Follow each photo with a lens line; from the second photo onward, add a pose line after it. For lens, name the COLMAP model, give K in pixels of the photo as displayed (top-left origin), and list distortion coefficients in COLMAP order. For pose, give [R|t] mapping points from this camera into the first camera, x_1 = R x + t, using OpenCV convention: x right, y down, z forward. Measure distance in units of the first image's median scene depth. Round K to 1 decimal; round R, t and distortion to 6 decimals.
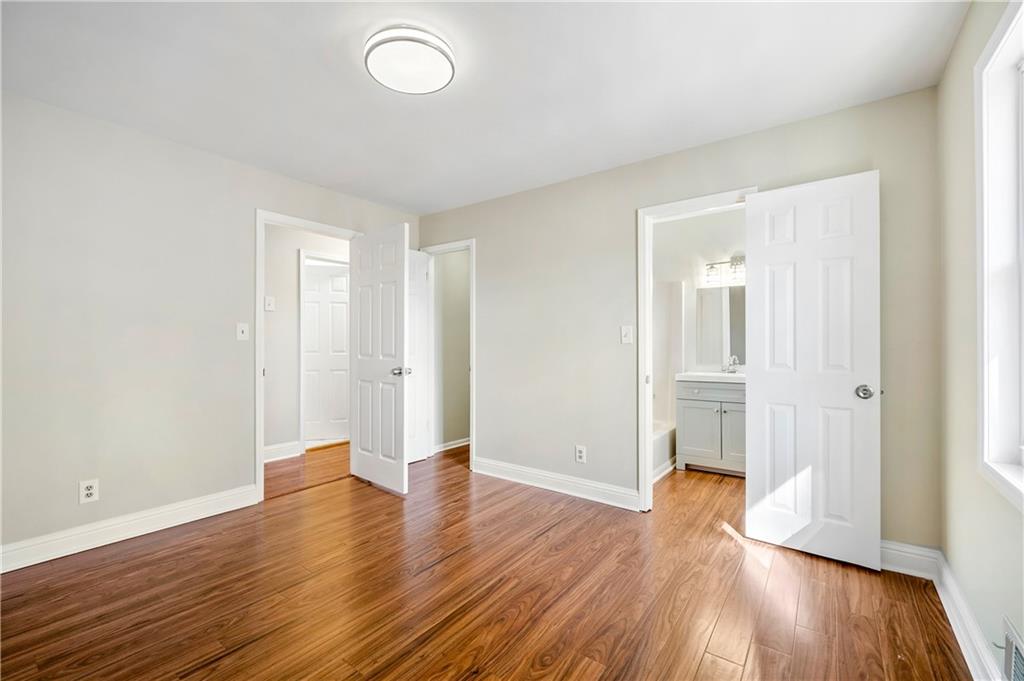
lens RADIAL K [[431.4, 0, 515.1], [0, 431.4, 343.3], [0, 0, 1]] dist [-0.002182, 0.000208]
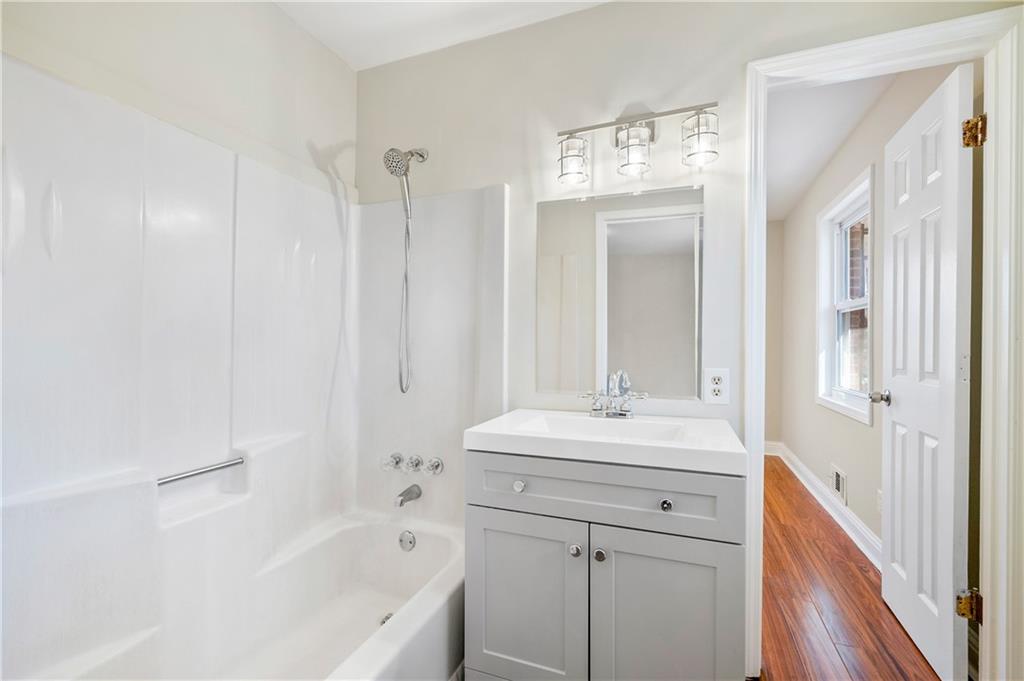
lens RADIAL K [[431.4, 0, 513.5], [0, 431.4, 348.8], [0, 0, 1]] dist [-0.002182, 0.000208]
pose [[0.962858, 0.010569, 0.269801, 0.374594], [-0.013194, 0.999882, 0.007918, 0.010149], [-0.269685, -0.011184, 0.962884, 0.790017]]
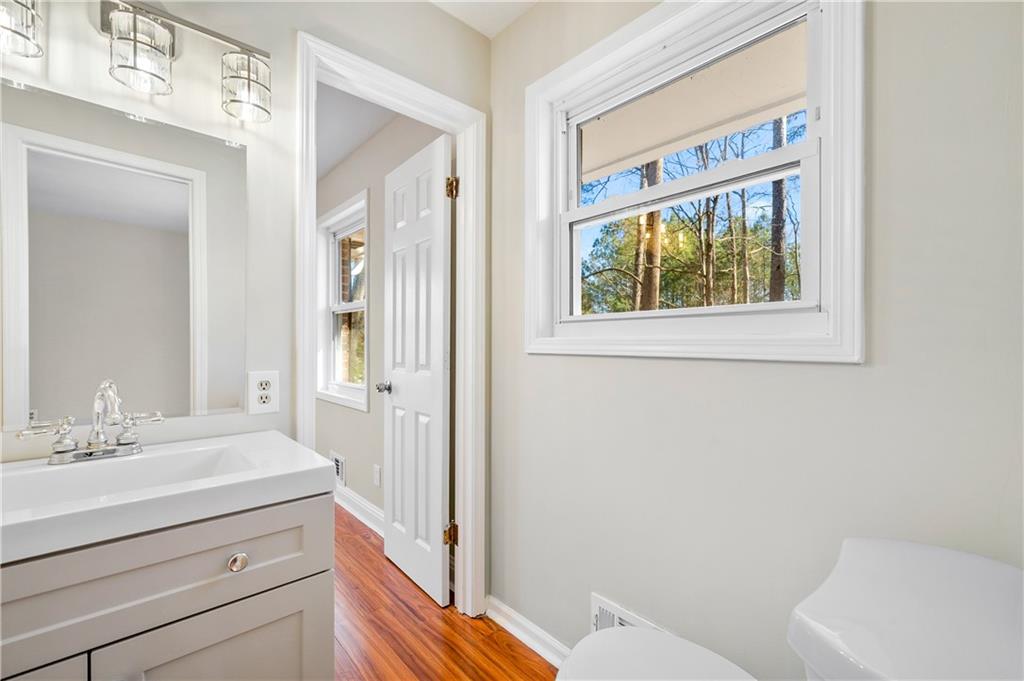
lens RADIAL K [[431.4, 0, 505.5], [0, 431.4, 347.6], [0, 0, 1]] dist [-0.002182, 0.000208]
pose [[0.193785, 0.003107, 0.981039, 0.369489], [-0.007351, 0.999972, -0.001715, 0.009771], [-0.981016, -0.006879, 0.193802, 0.886794]]
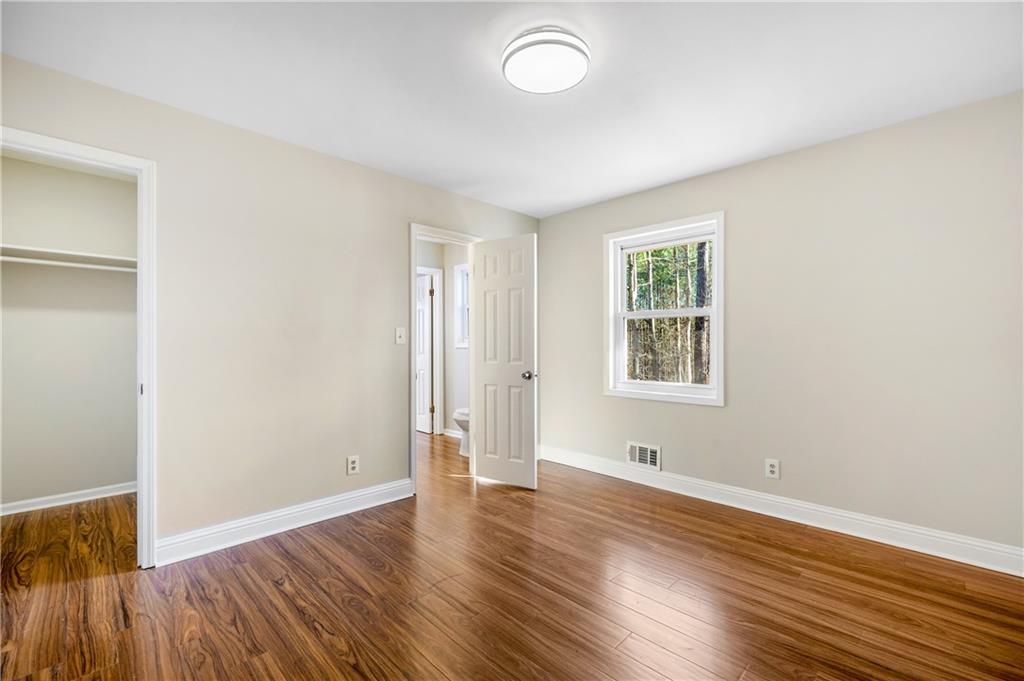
lens RADIAL K [[431.4, 0, 521.8], [0, 431.4, 341.9], [0, 0, 1]] dist [-0.002182, 0.000208]
pose [[0.140323, 0.002964, 0.990101, -0.674158], [-0.001606, 0.999995, -0.002765, -0.002683], [-0.990105, -0.001203, 0.140327, 0.493621]]
